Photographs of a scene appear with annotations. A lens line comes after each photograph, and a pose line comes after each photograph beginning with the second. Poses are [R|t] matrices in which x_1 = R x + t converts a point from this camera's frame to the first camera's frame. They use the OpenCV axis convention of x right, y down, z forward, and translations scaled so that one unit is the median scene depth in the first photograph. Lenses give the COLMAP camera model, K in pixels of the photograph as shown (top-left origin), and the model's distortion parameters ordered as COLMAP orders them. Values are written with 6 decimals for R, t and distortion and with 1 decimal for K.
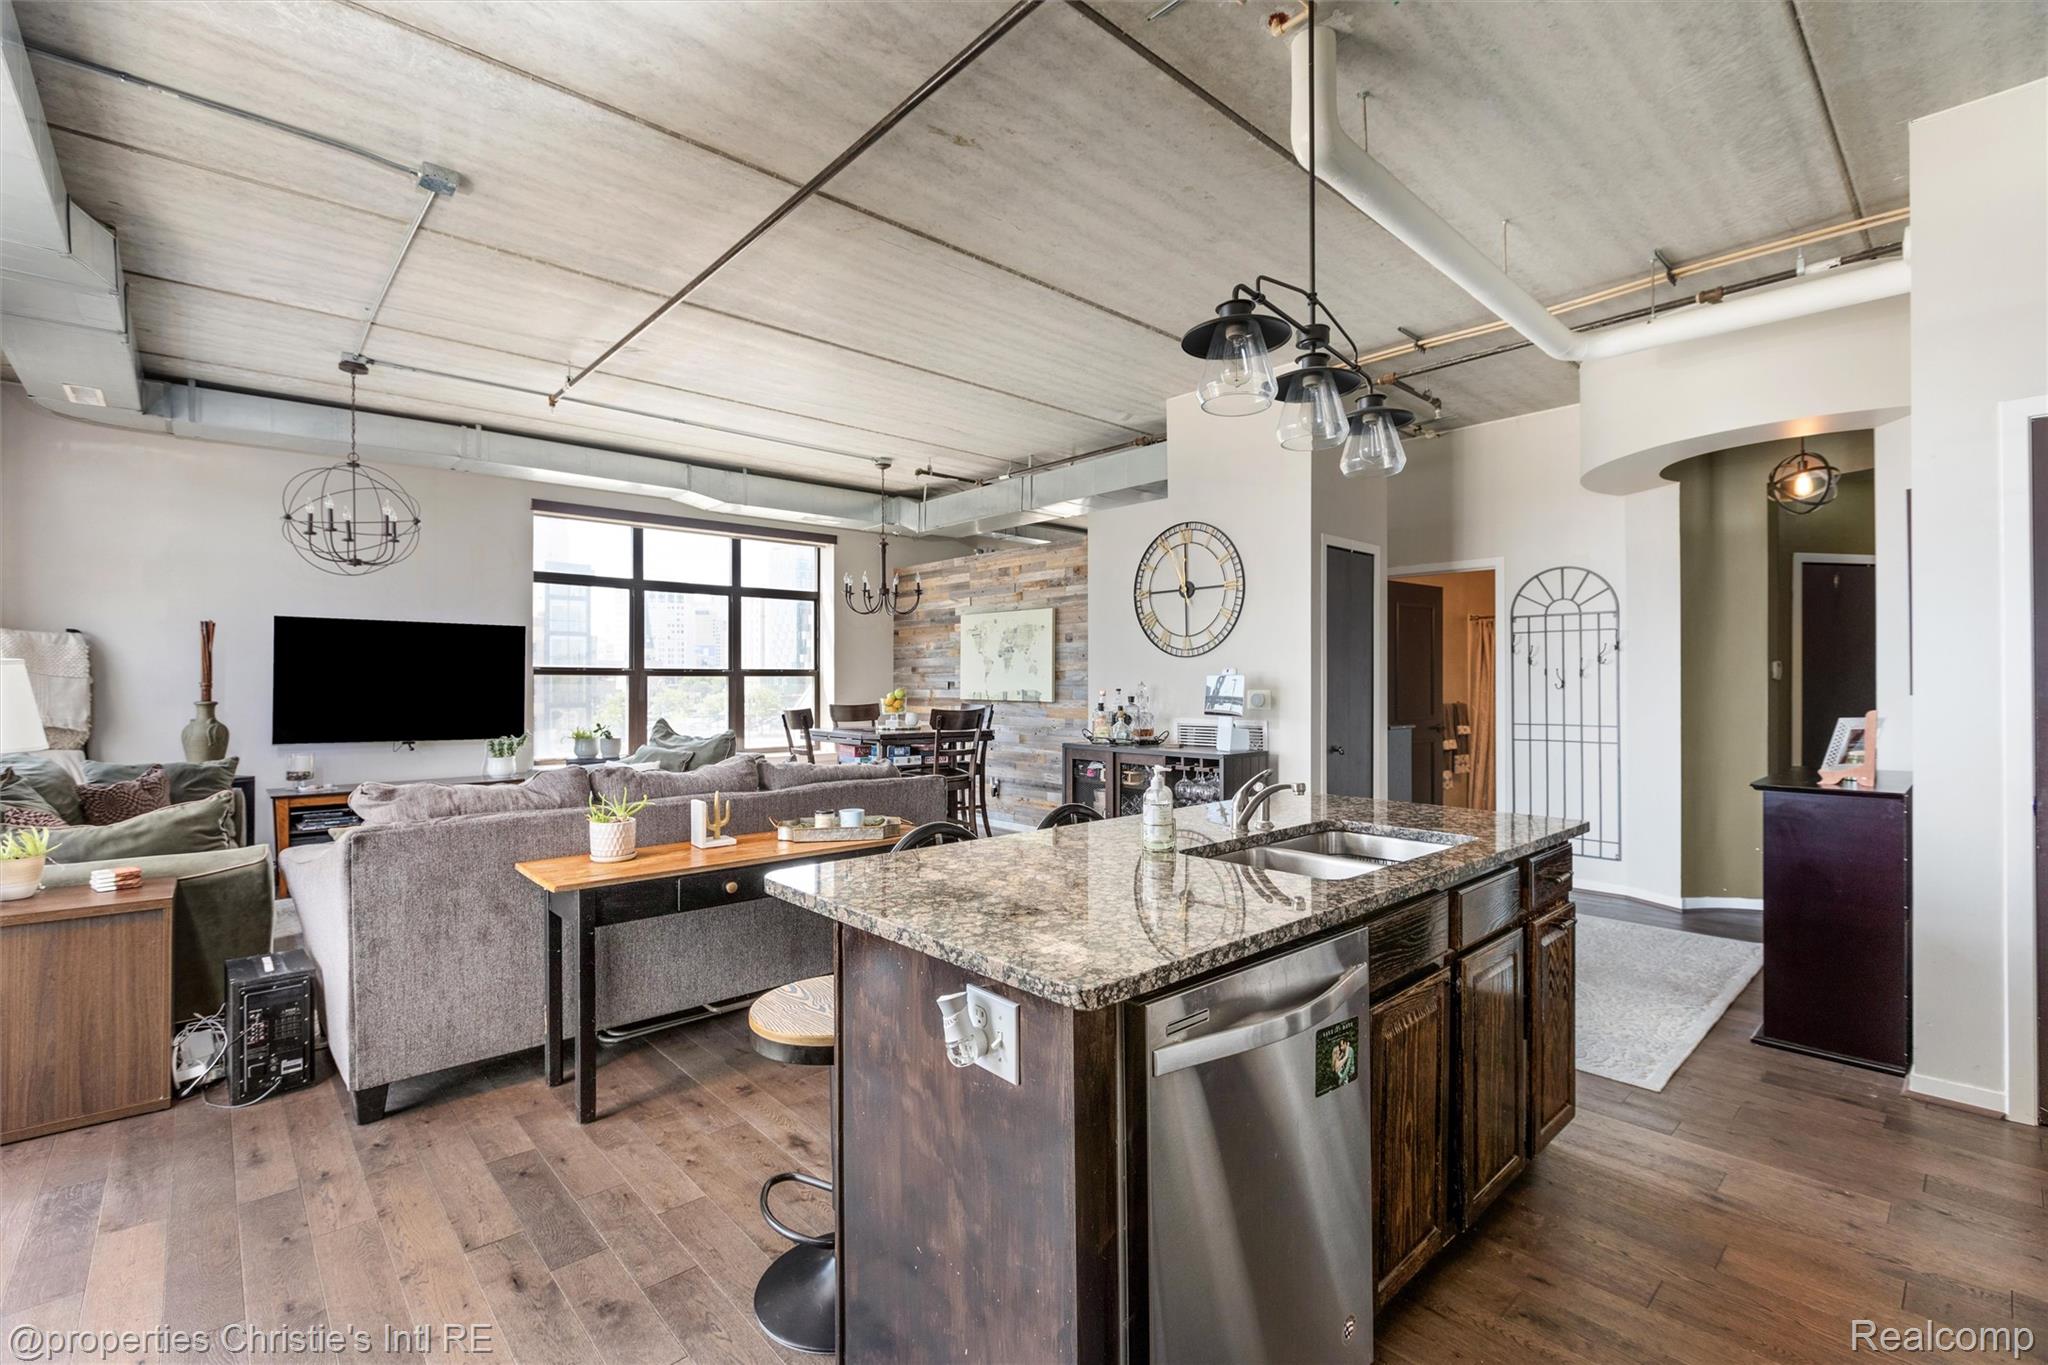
lens RADIAL K [[905.6, 0, 1024.0], [0, 905.6, 682.5], [0, 0, 1]] dist [-0.000275, 0.000022]
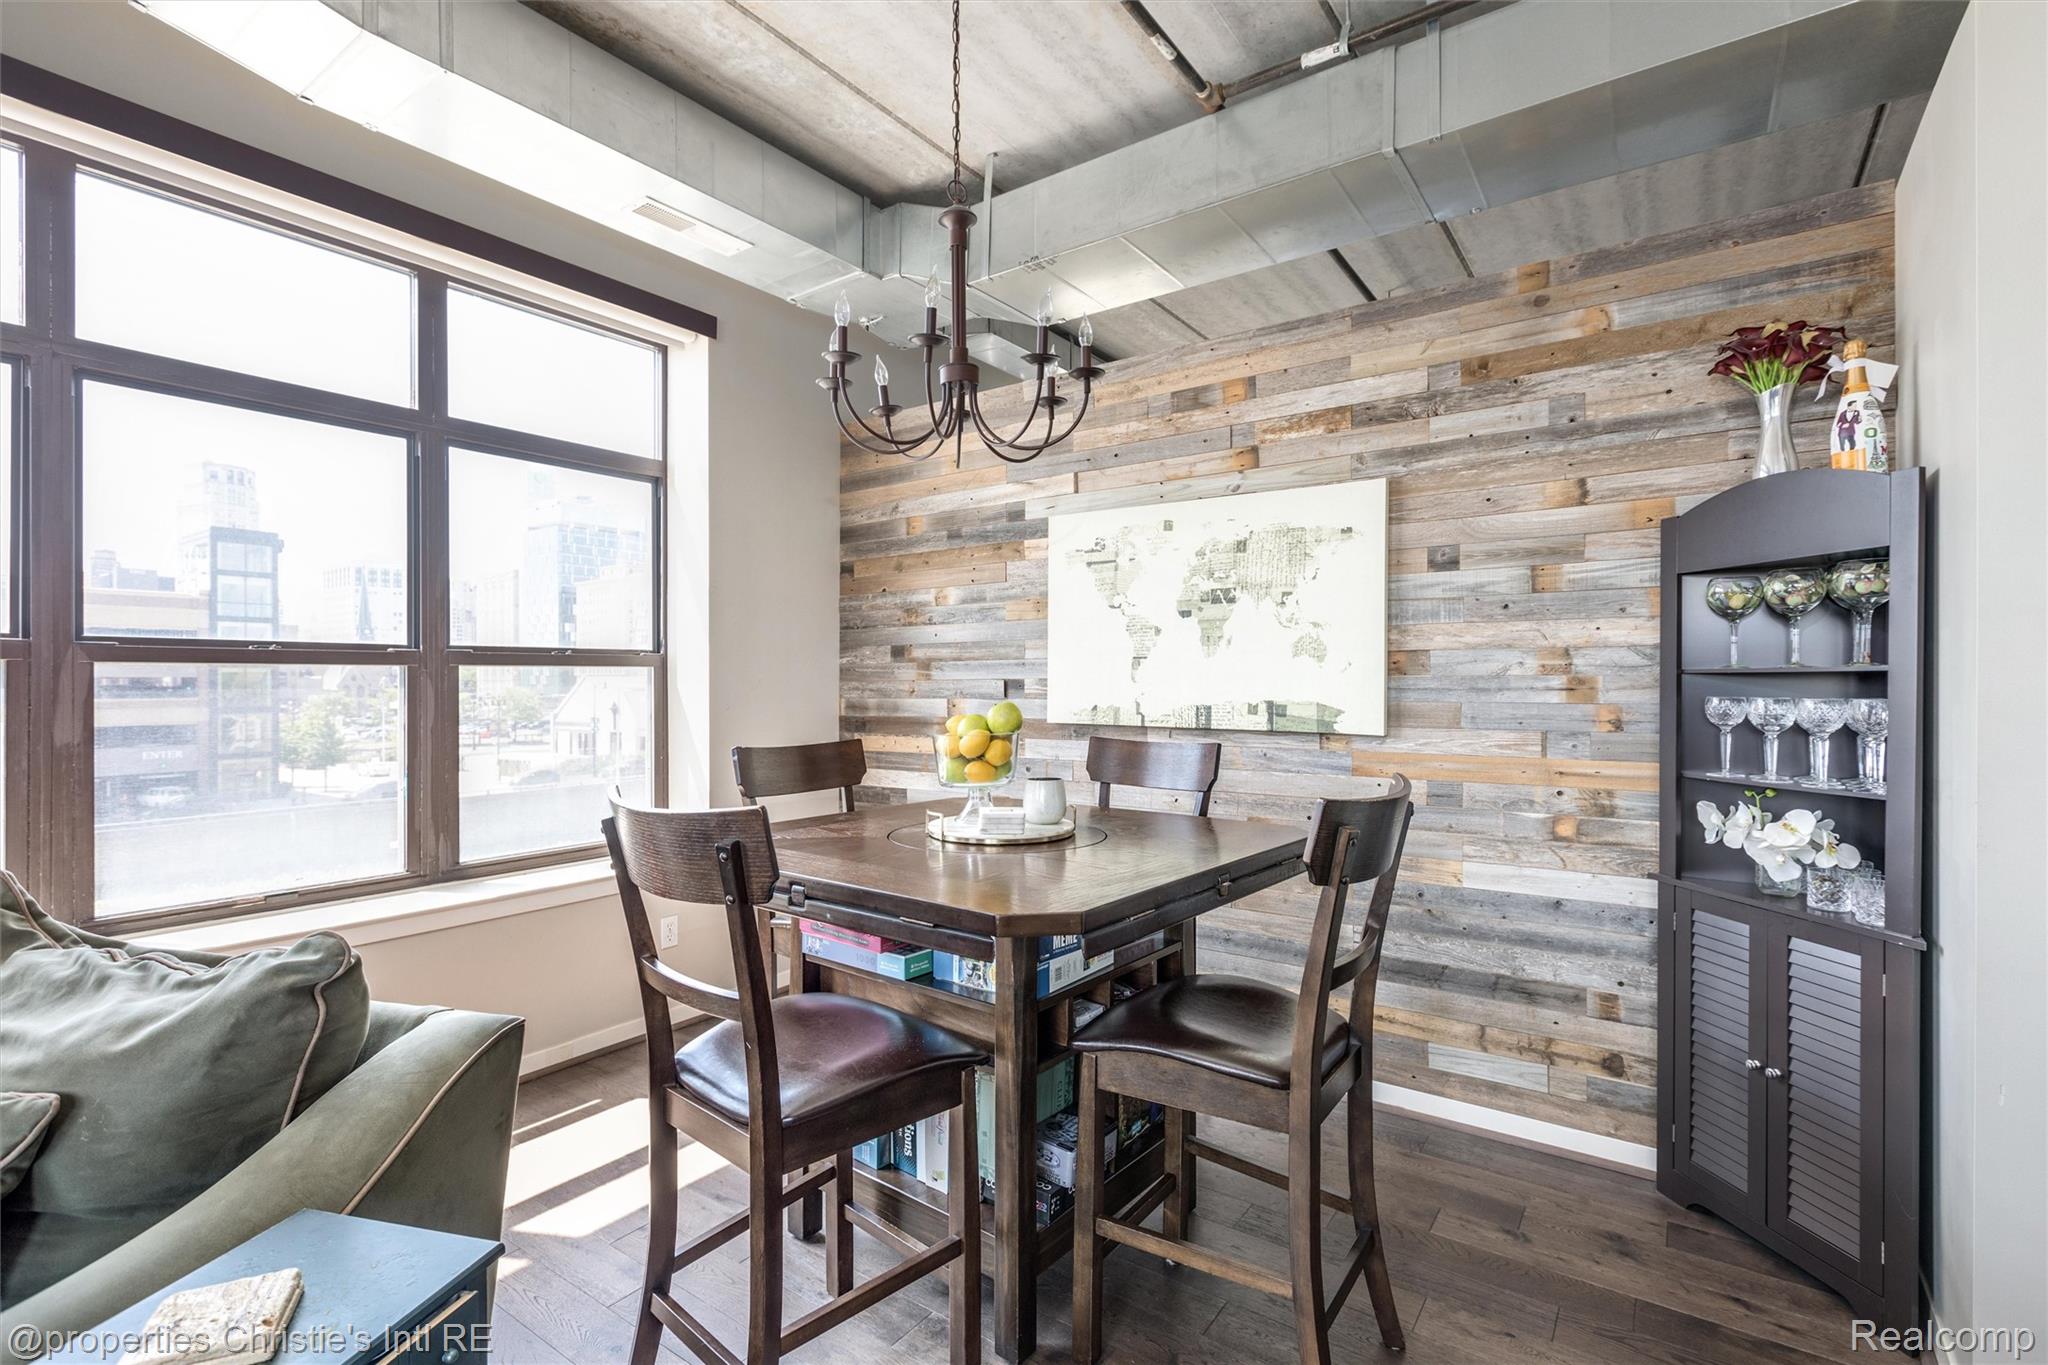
lens RADIAL K [[950.1, 0, 1040.1], [0, 950.1, 682.7], [0, 0, 1]] dist [-0.002427, 0.000040]
pose [[0.975218, -0.000308, 0.221244, -0.191497], [-0.000055, 0.999999, 0.001633, -0.000497], [-0.221244, -0.001605, 0.975217, 0.668869]]
